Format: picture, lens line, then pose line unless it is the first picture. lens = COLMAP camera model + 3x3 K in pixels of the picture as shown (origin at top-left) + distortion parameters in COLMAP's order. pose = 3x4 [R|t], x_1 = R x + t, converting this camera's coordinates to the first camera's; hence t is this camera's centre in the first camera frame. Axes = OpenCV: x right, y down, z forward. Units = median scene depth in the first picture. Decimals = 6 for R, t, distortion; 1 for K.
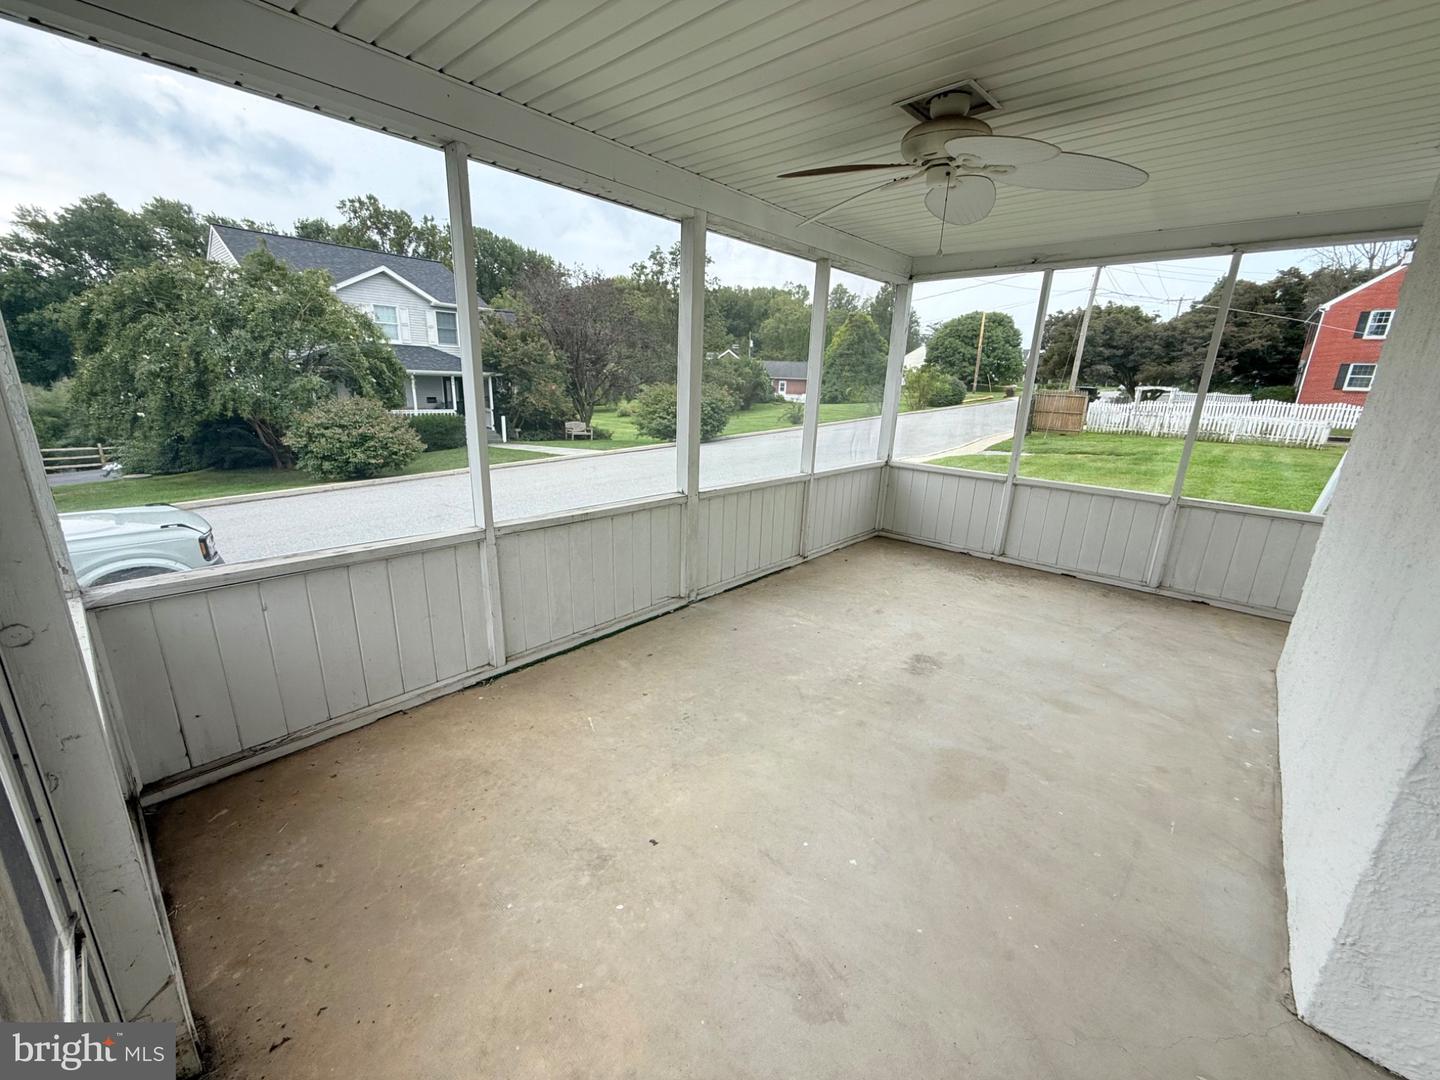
lens RADIAL K [[577.7, 0, 716.7], [0, 577.7, 543.7], [0, 0, 1]] dist [-0.000232, 0.000165]
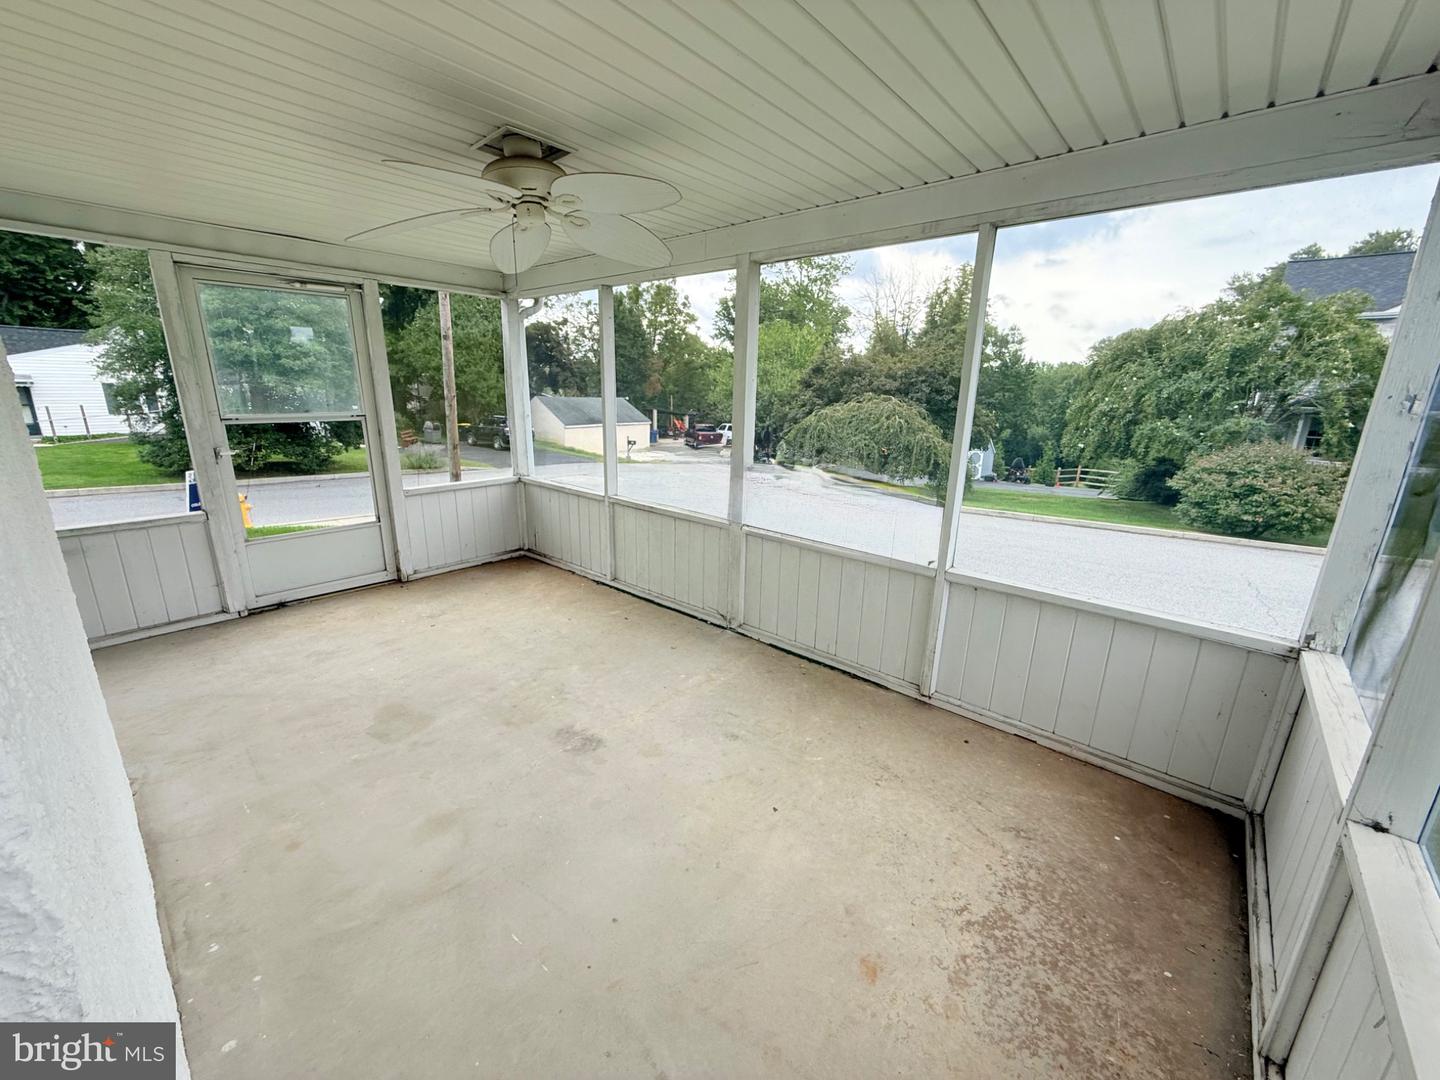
lens RADIAL K [[577.7, 0, 715.9], [0, 577.7, 542.7], [0, 0, 1]] dist [-0.000232, 0.000165]
pose [[0.011418, 0.229303, -0.973288, 0.936490], [-0.296252, 0.930428, 0.215730, -0.259265], [0.955042, 0.285875, 0.078555, 0.865305]]
